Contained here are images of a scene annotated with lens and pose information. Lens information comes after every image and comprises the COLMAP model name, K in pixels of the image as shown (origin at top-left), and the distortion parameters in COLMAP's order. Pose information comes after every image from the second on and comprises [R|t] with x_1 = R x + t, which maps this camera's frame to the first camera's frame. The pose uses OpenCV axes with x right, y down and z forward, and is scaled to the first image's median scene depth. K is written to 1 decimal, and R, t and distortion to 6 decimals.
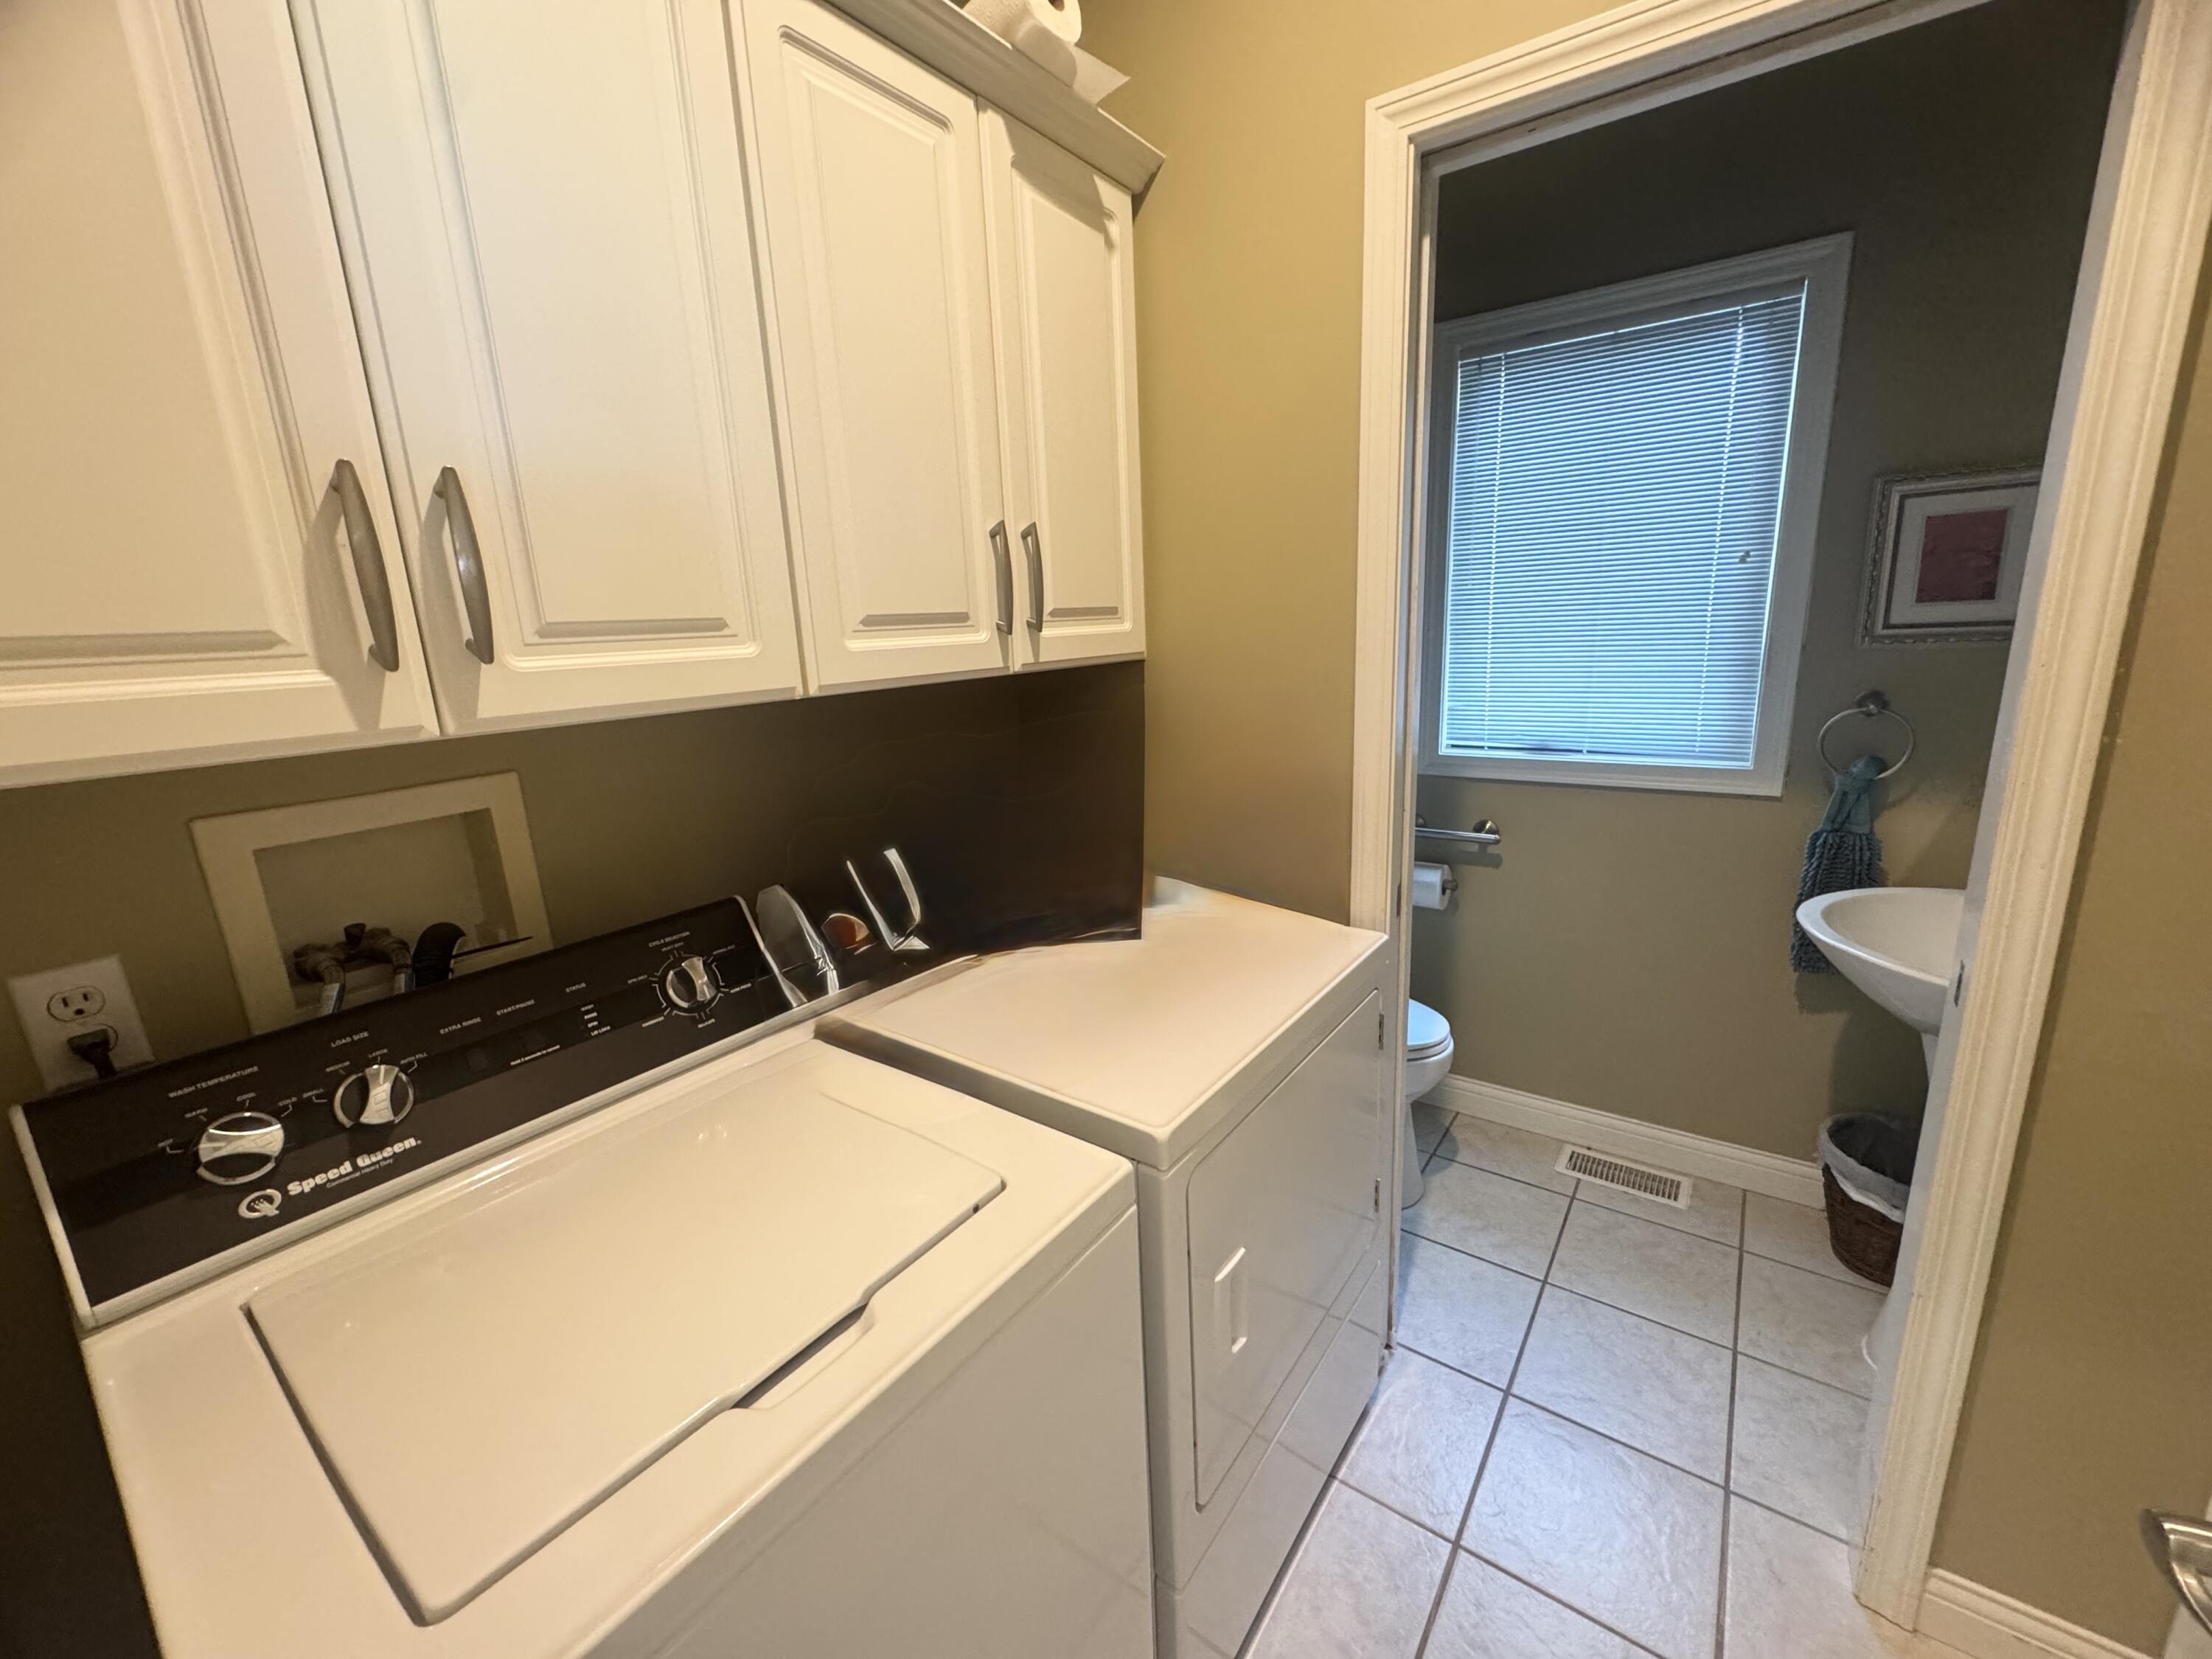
lens RADIAL K [[882.6, 0, 1106.9], [0, 882.6, 825.2], [0, 0, 1]] dist [-0.000436, -0.000664]
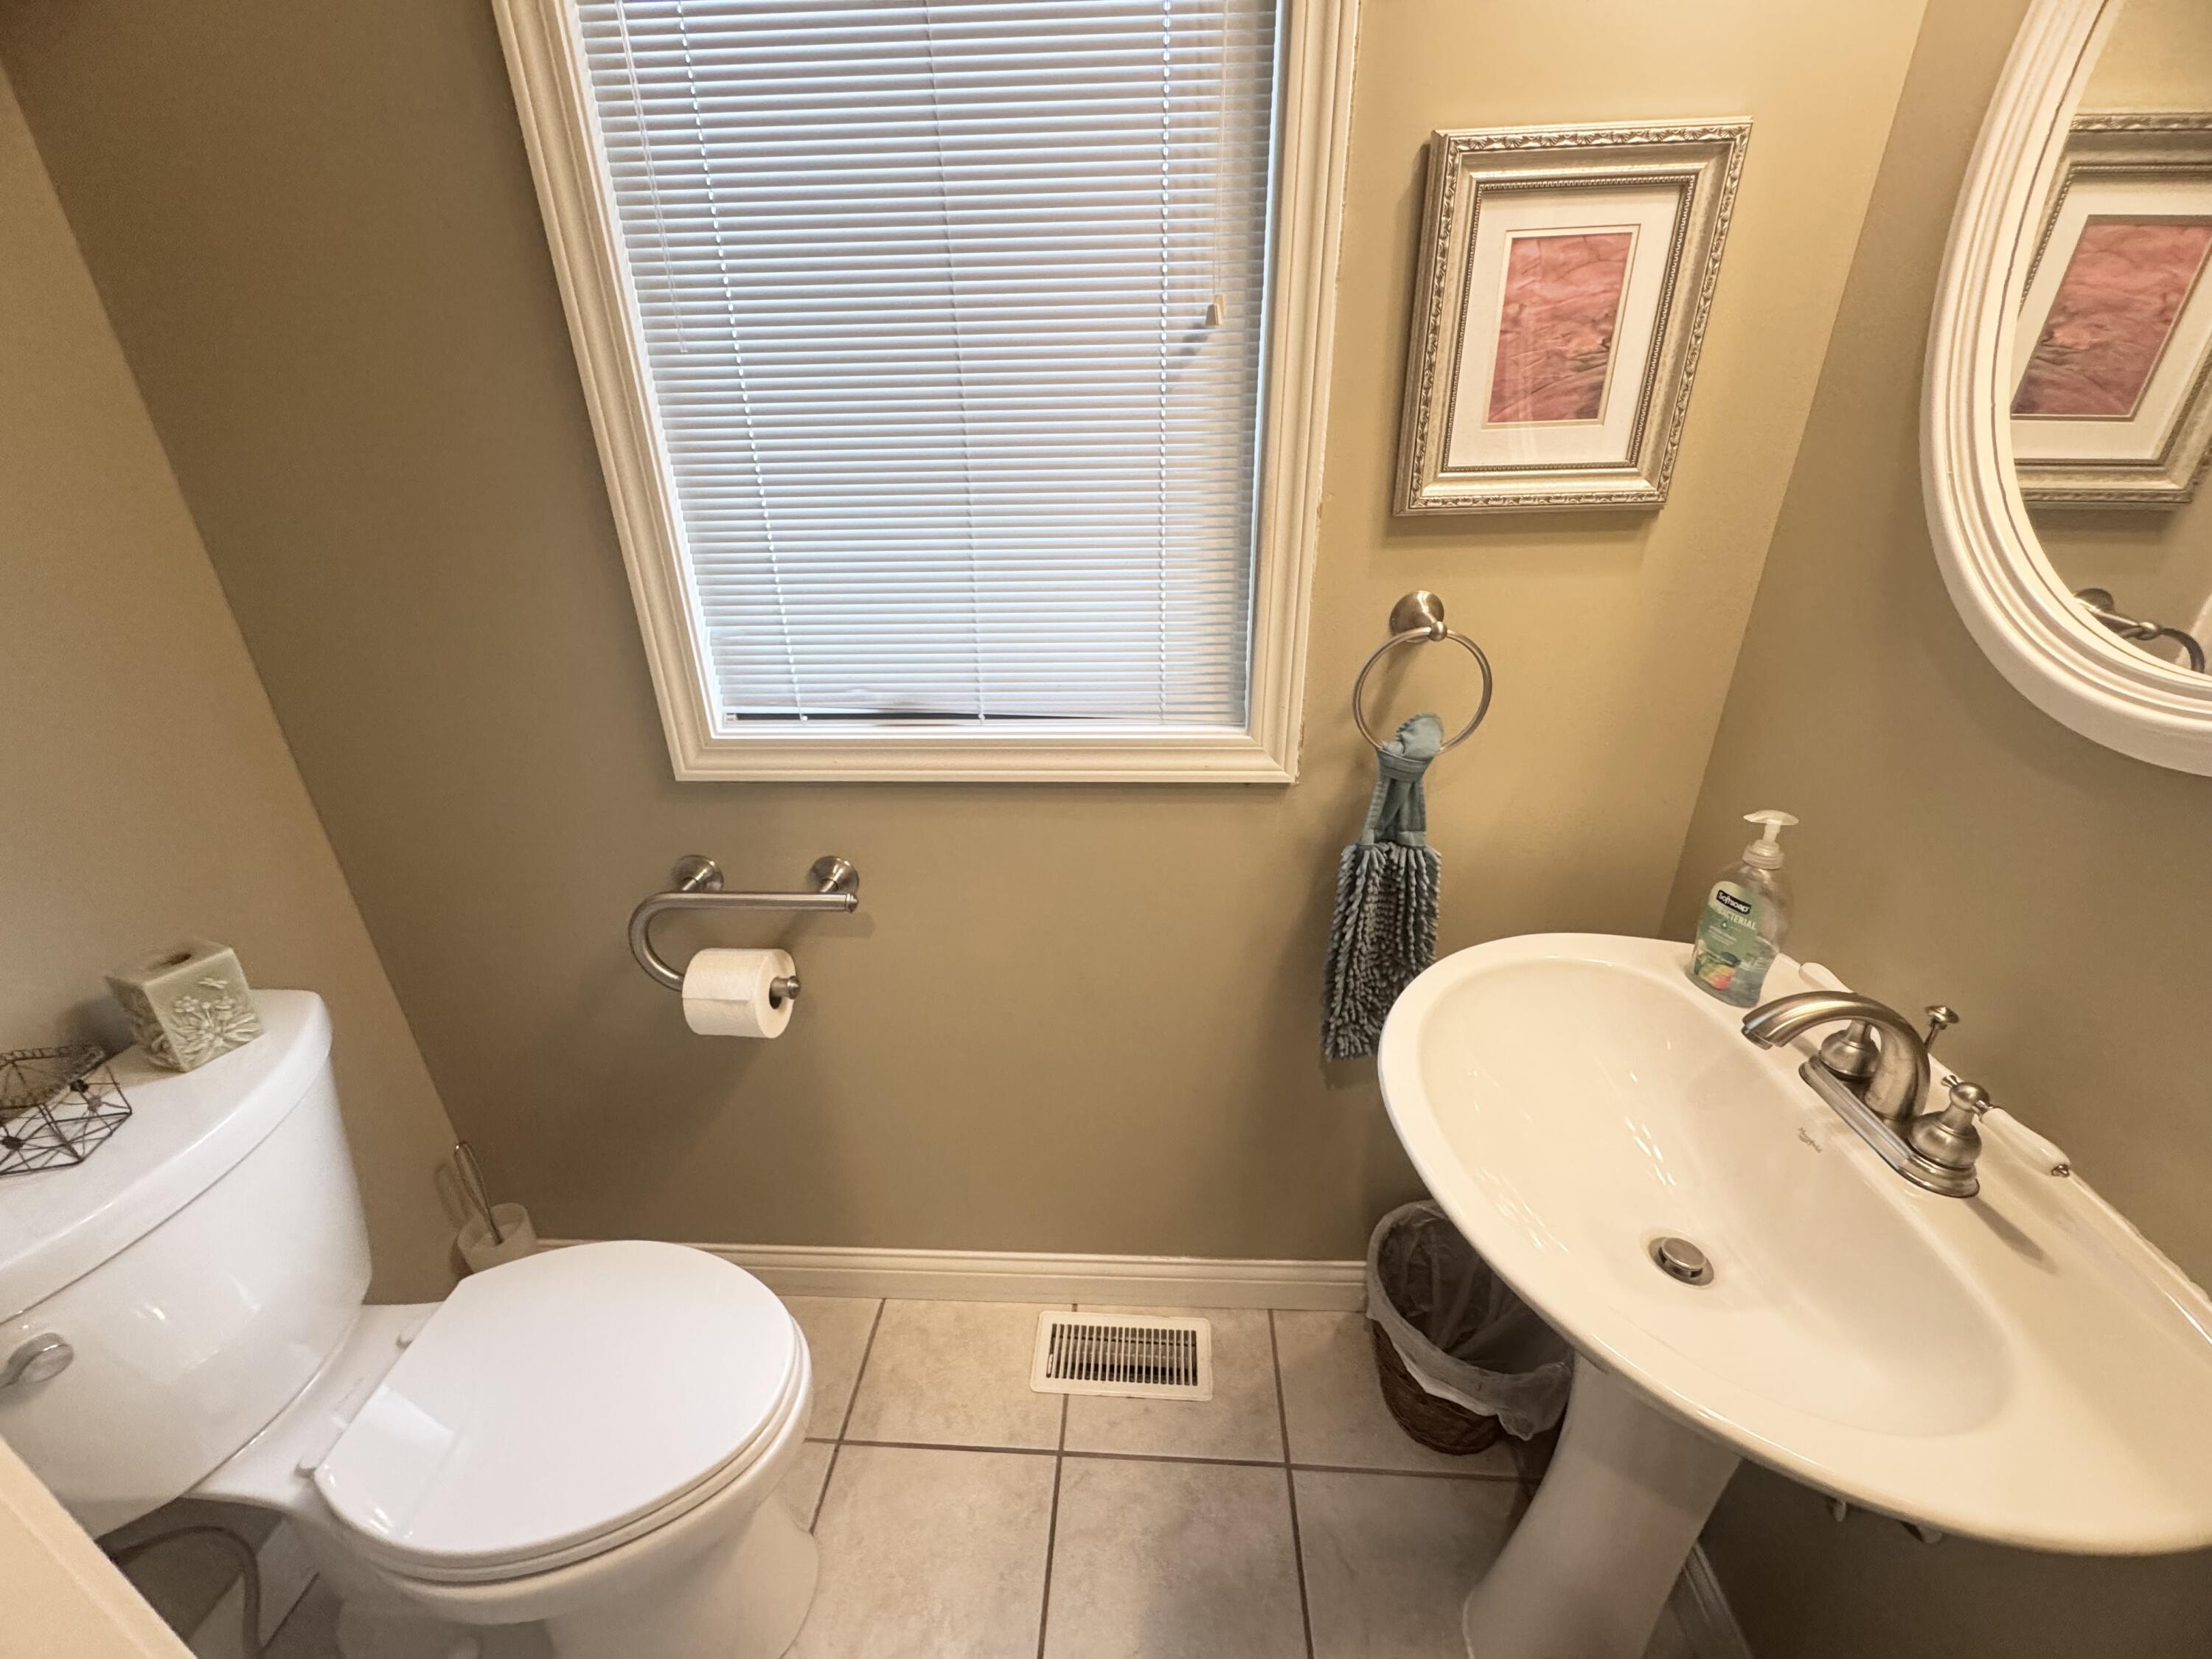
lens RADIAL K [[882.6, 0, 1108.5], [0, 882.6, 829.2], [0, 0, 1]] dist [-0.000436, -0.000664]
pose [[0.838390, -0.204754, 0.505152, 0.318622], [0.101093, 0.969095, 0.225022, -0.123282], [-0.535615, -0.137589, 0.833178, 0.506351]]
